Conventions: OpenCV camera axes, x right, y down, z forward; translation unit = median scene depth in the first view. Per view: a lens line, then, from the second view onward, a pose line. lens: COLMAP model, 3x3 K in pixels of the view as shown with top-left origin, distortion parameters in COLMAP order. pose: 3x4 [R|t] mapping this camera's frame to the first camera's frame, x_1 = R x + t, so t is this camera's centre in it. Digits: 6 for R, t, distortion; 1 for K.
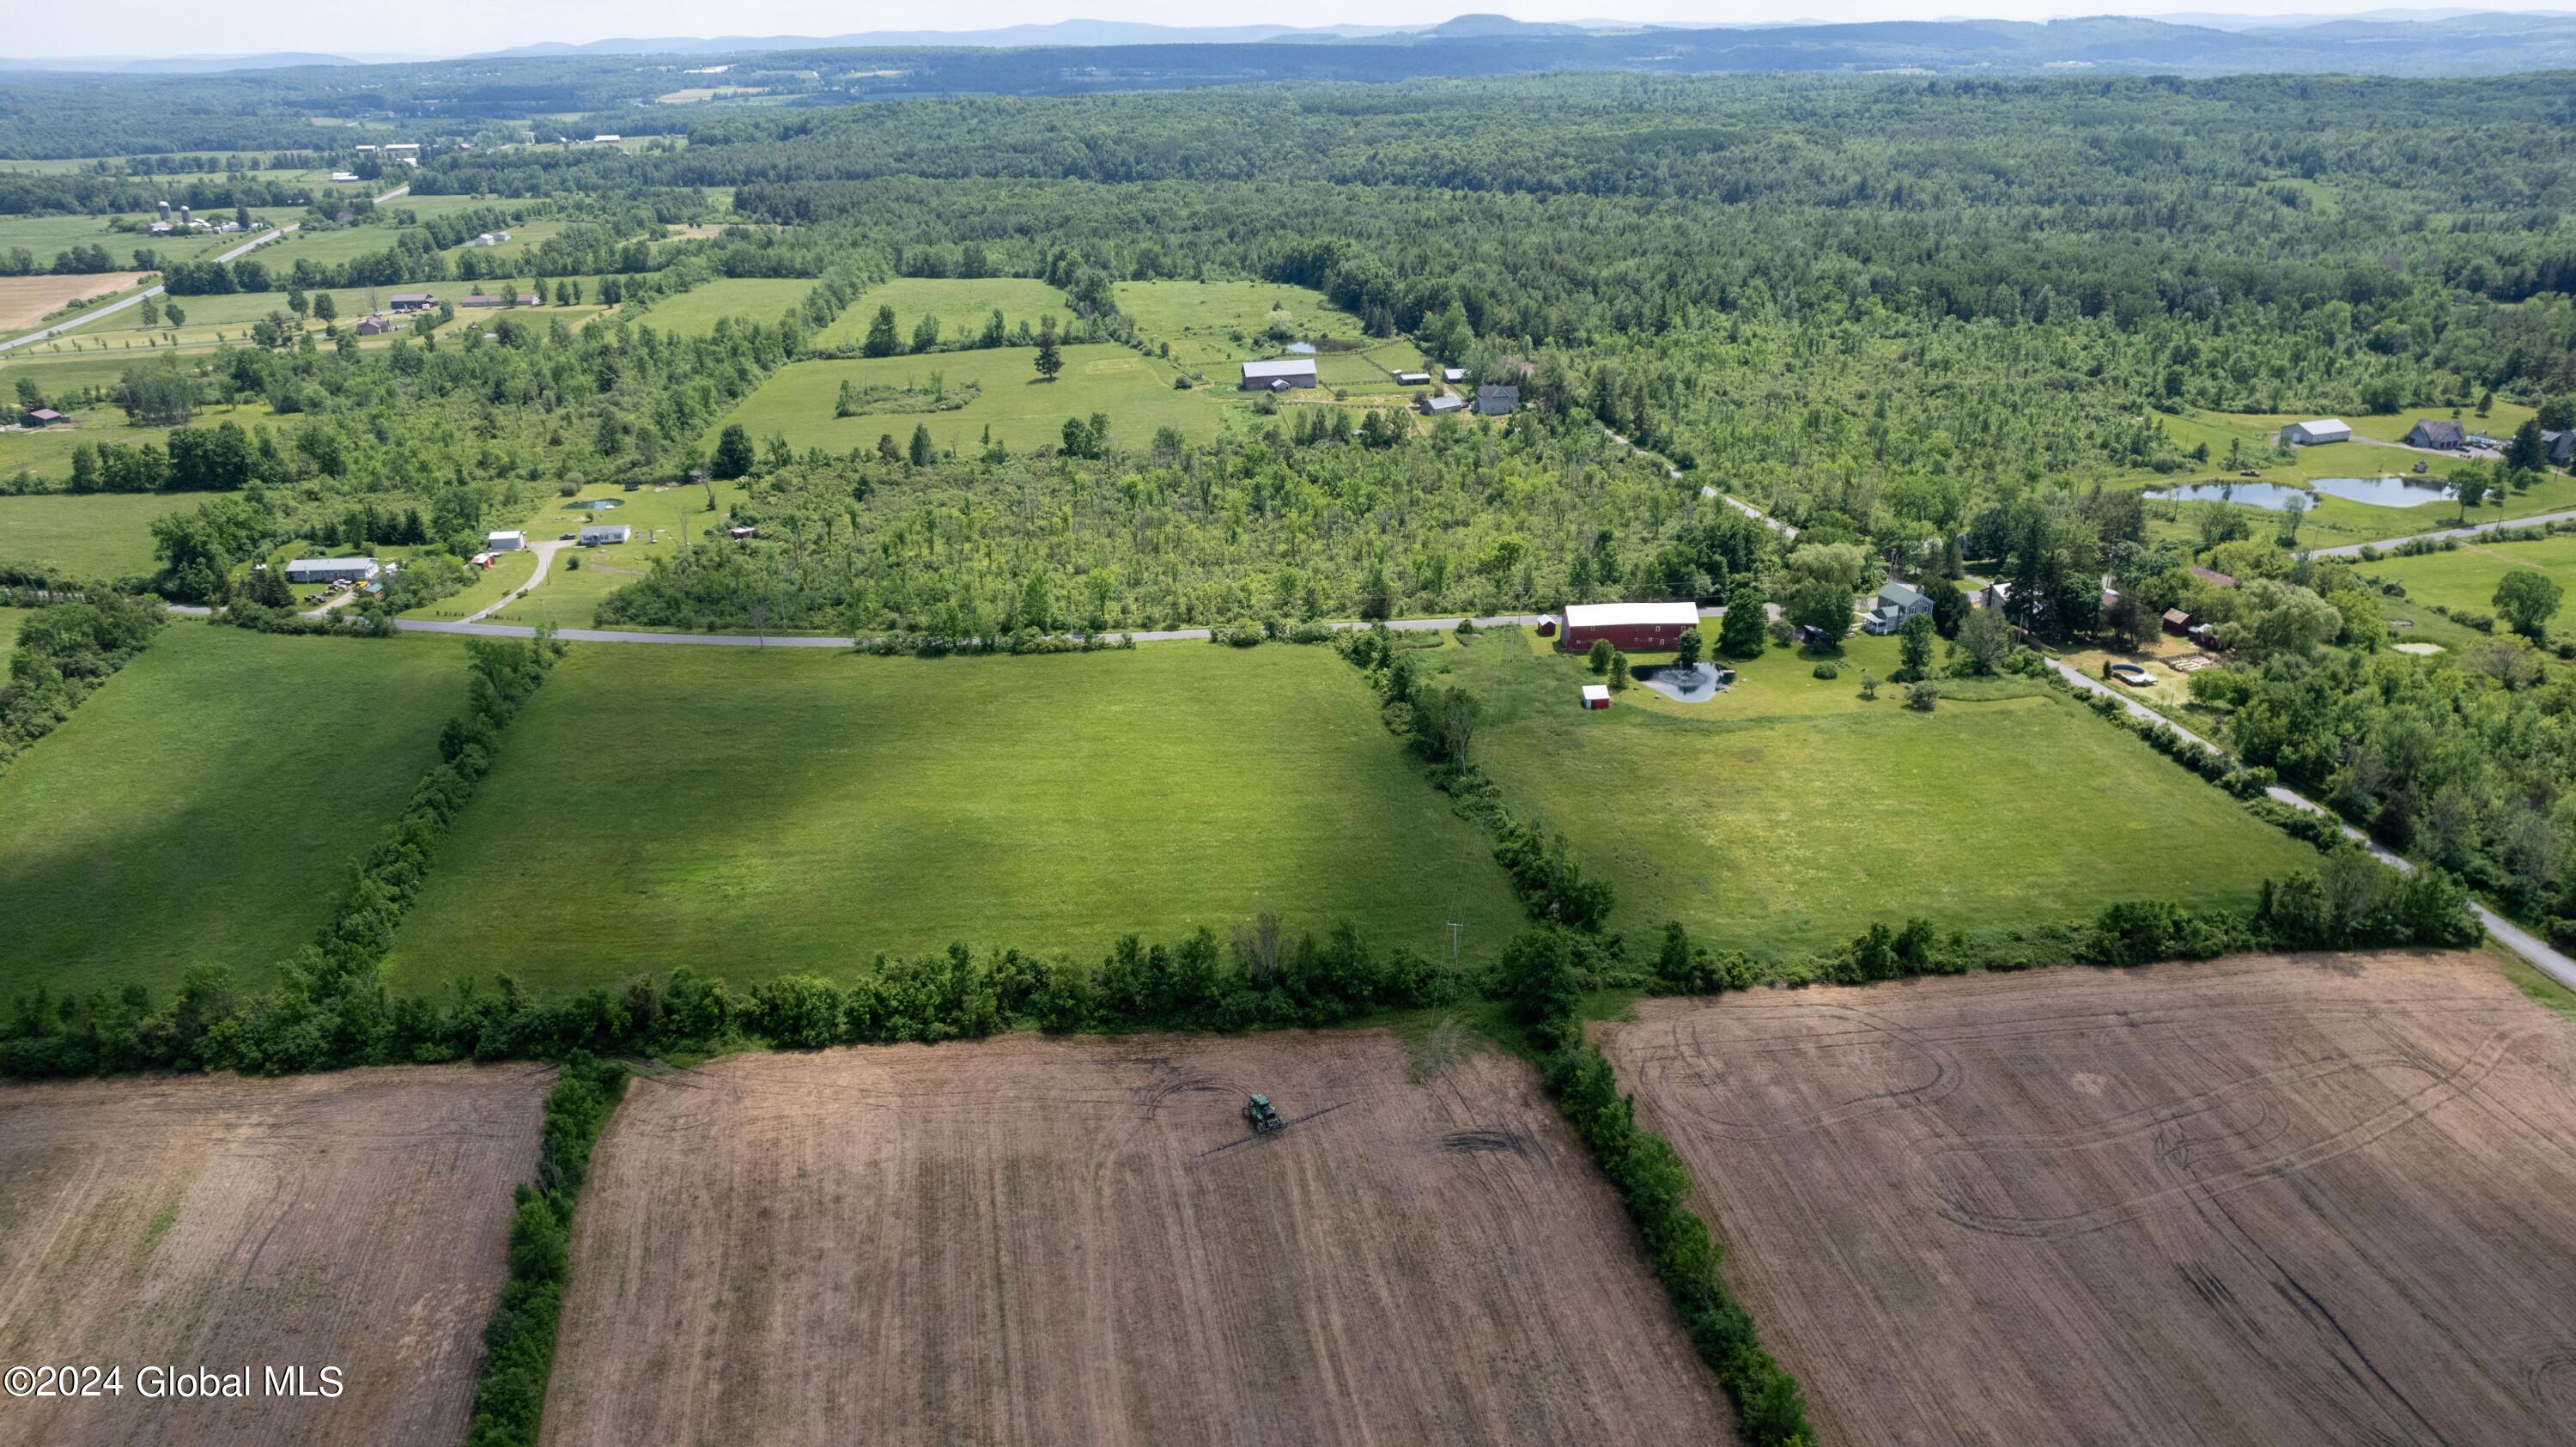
lens RADIAL K [[1711.7, 0, 1297.6], [0, 1711.7, 715.6], [0, 0, 1]] dist [-0.077128, 0.067397]
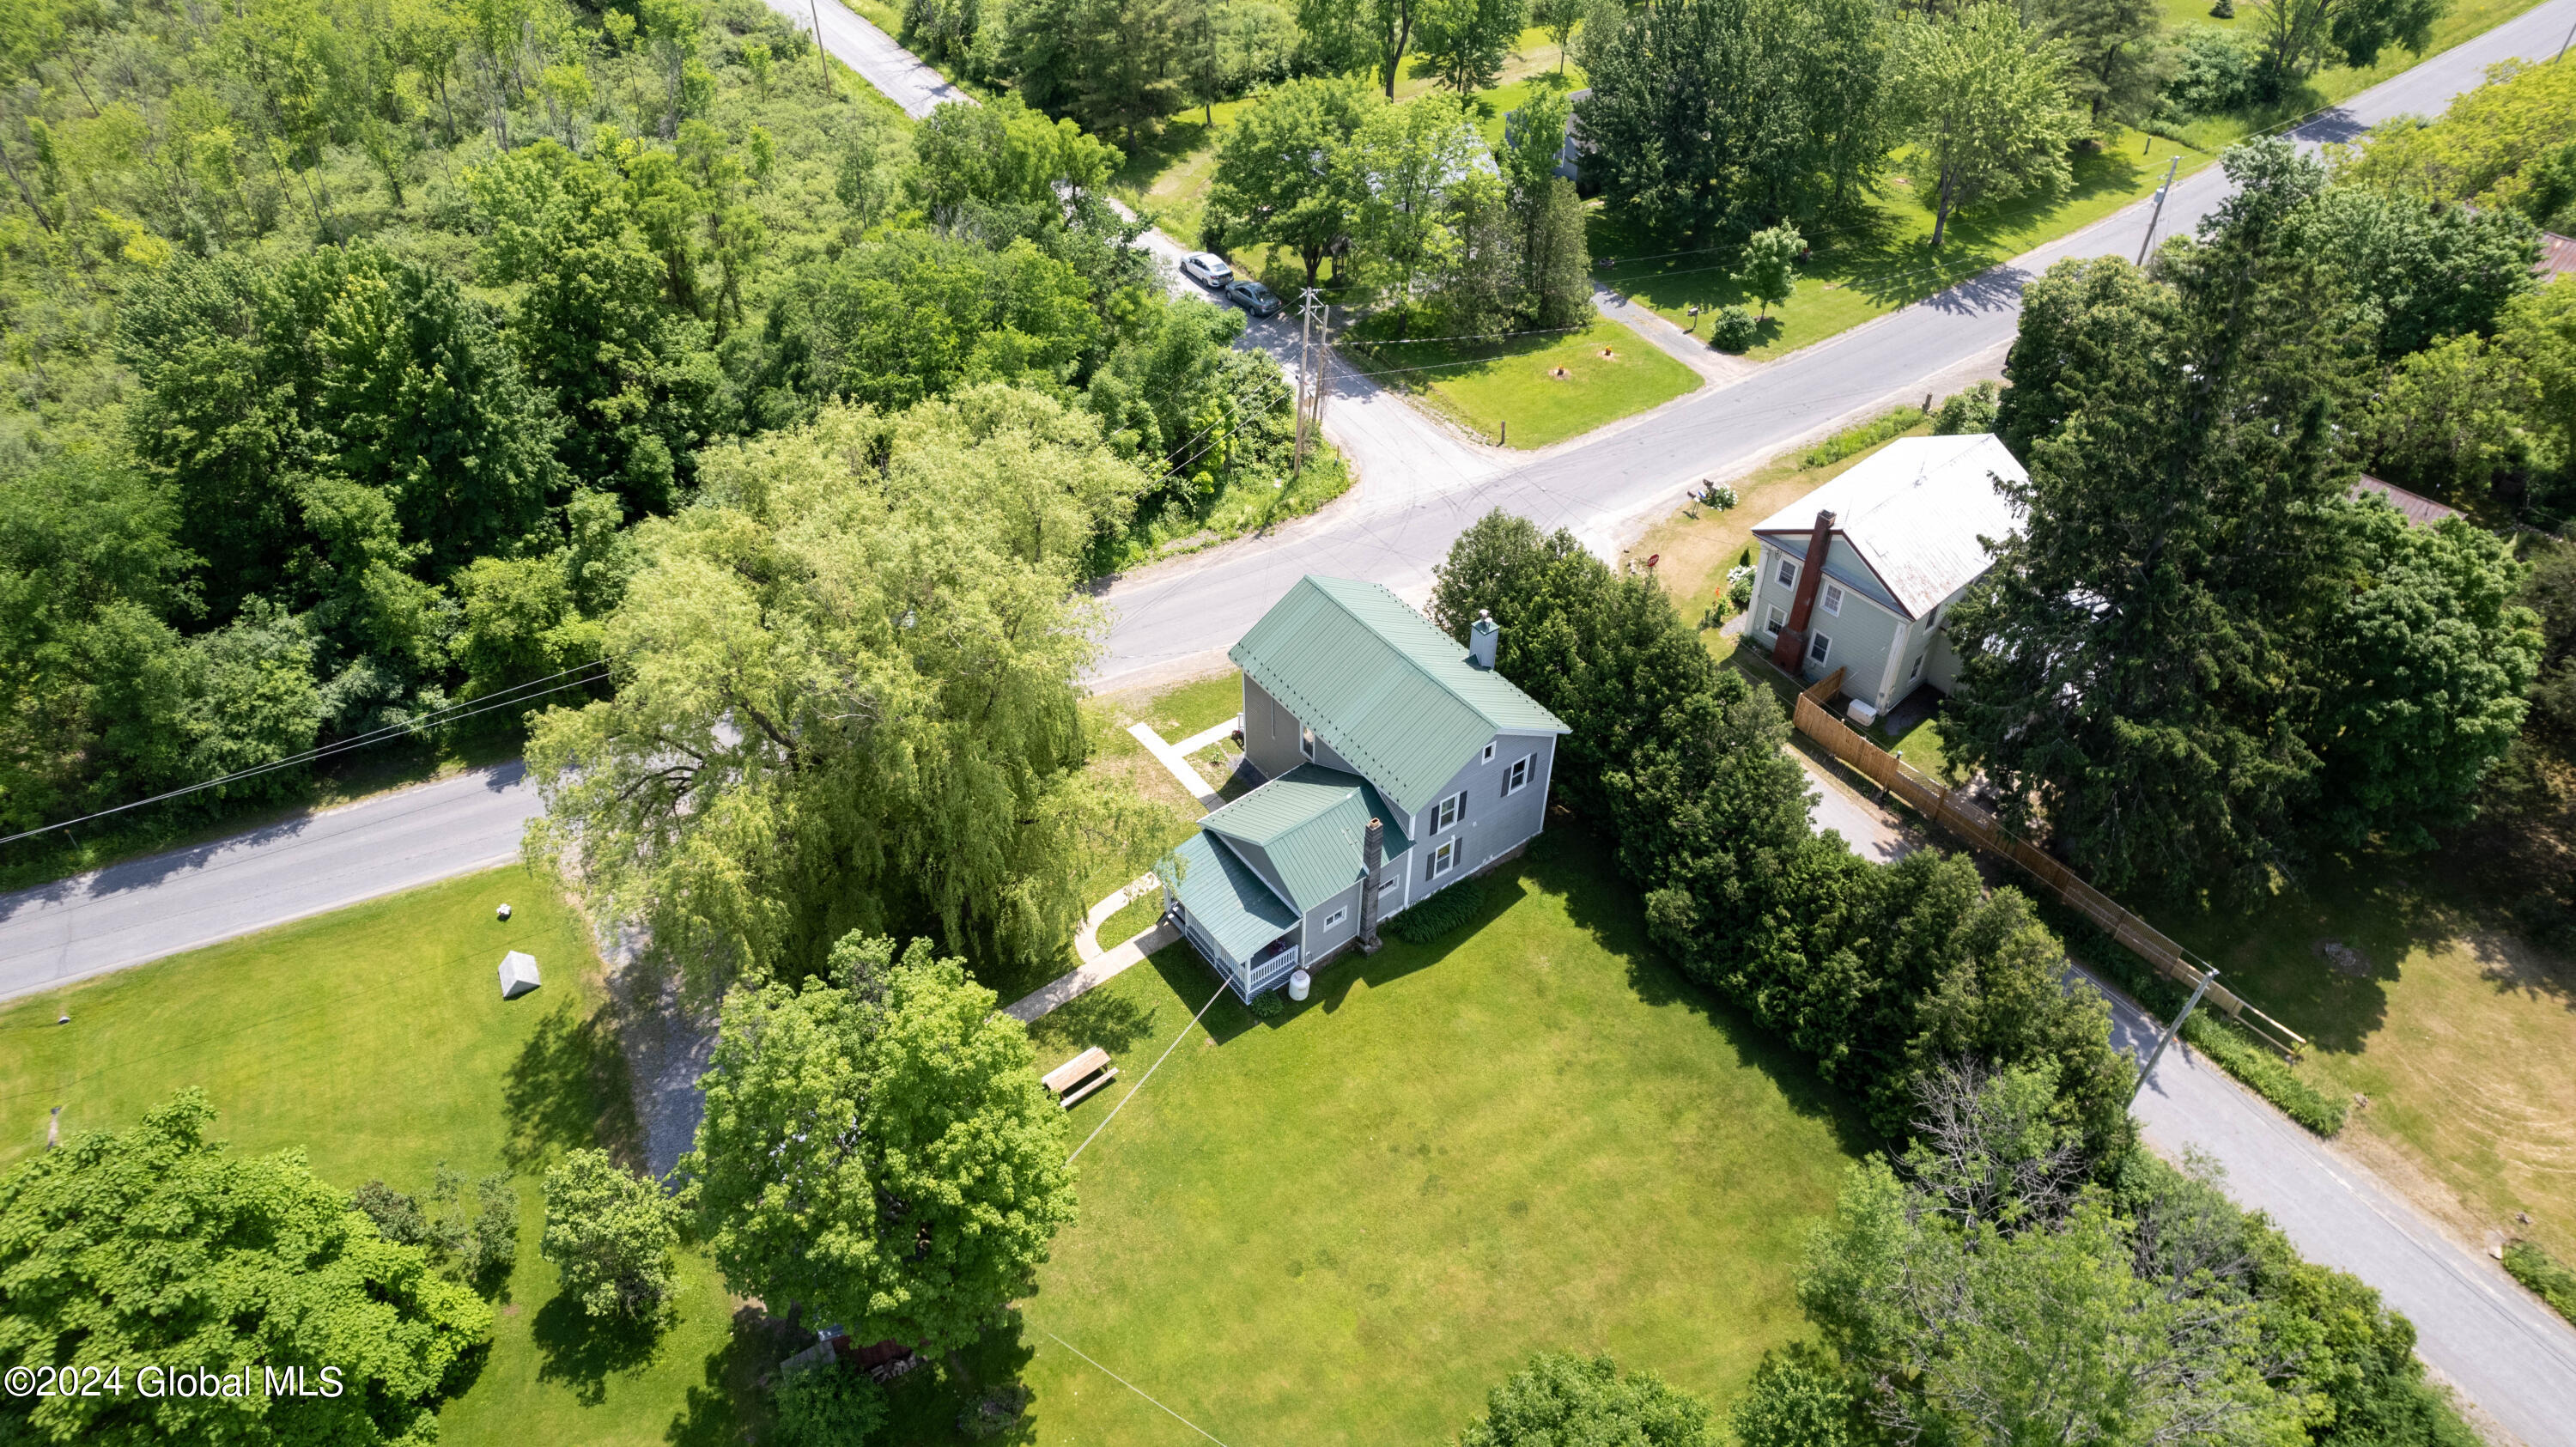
lens RADIAL K [[1653.7, 0, 1293.2], [0, 1653.7, 706.3], [0, 0, 1]] dist [-0.075541, 0.067040]
pose [[0.945528, -0.198296, 0.258176, 0.185530], [0.097682, 0.929346, 0.356053, -0.077478], [-0.310539, -0.311439, 0.898093, 0.518319]]
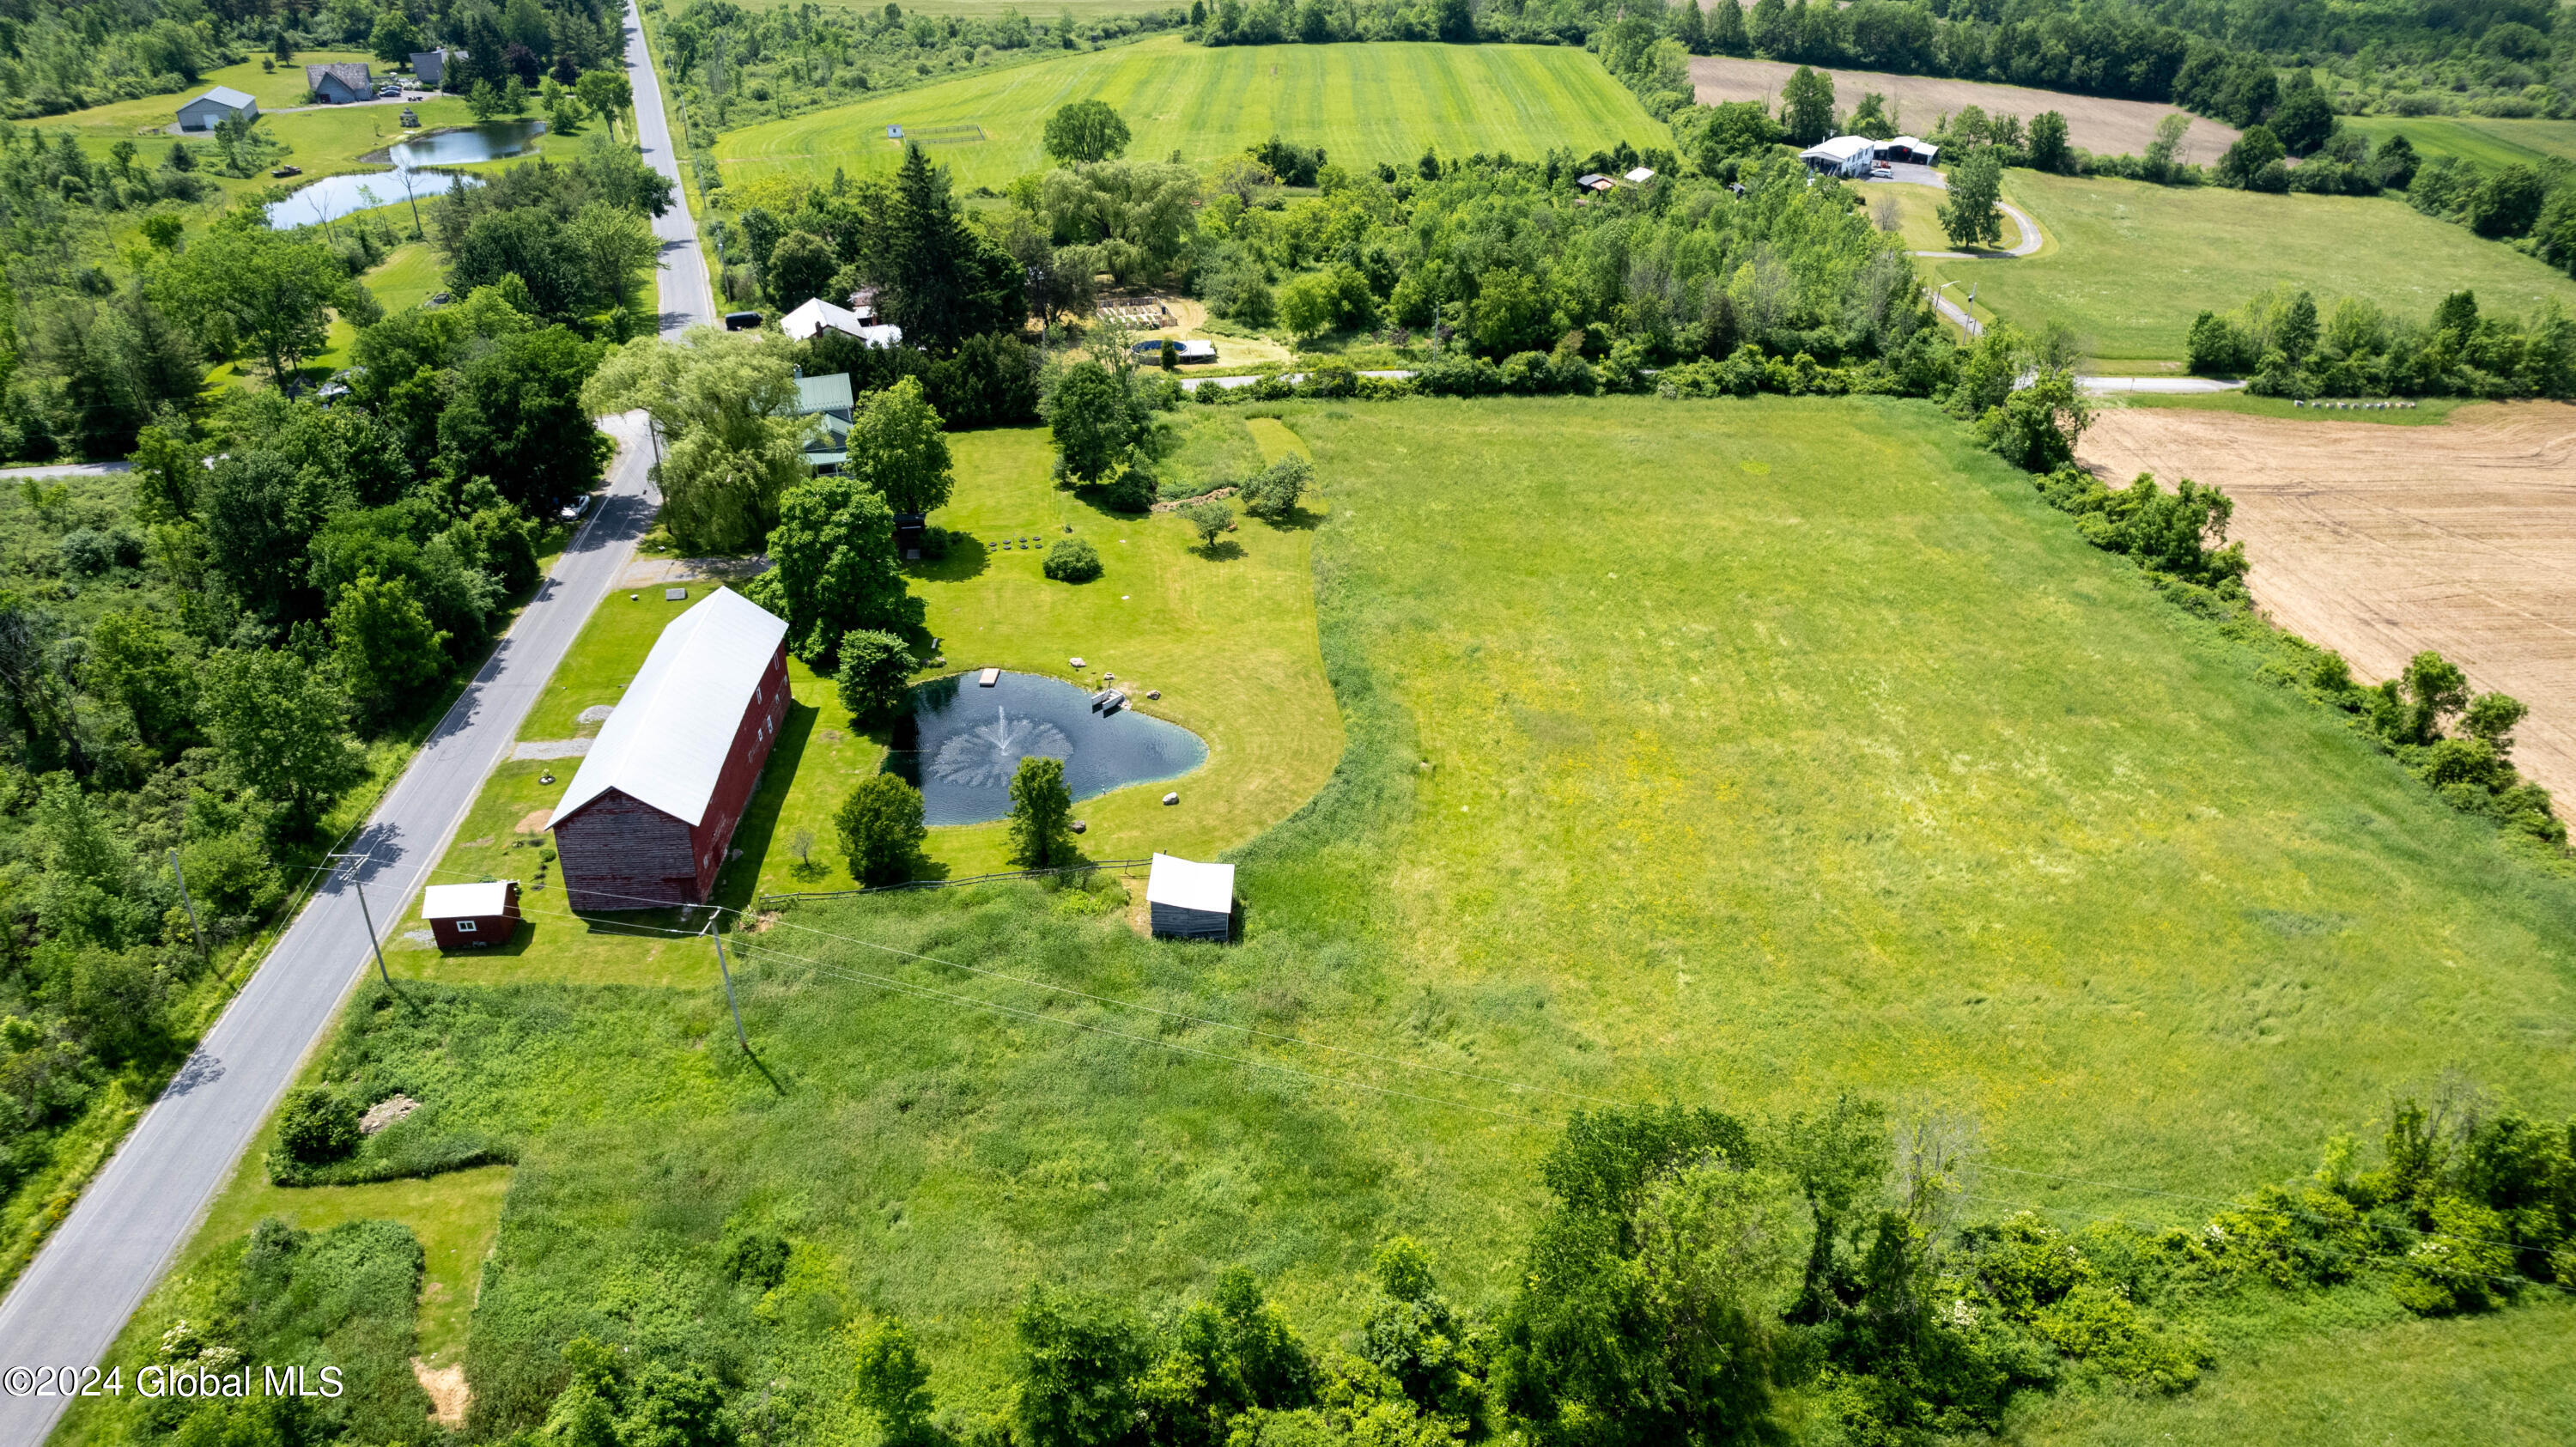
lens RADIAL K [[1653.7, 0, 1293.2], [0, 1653.7, 706.3], [0, 0, 1]] dist [-0.075541, 0.067040]
pose [[0.012033, -0.475773, 0.879486, -0.038155], [0.354558, 0.824430, 0.441139, -0.089191], [-0.934956, 0.306521, 0.178610, 0.500289]]
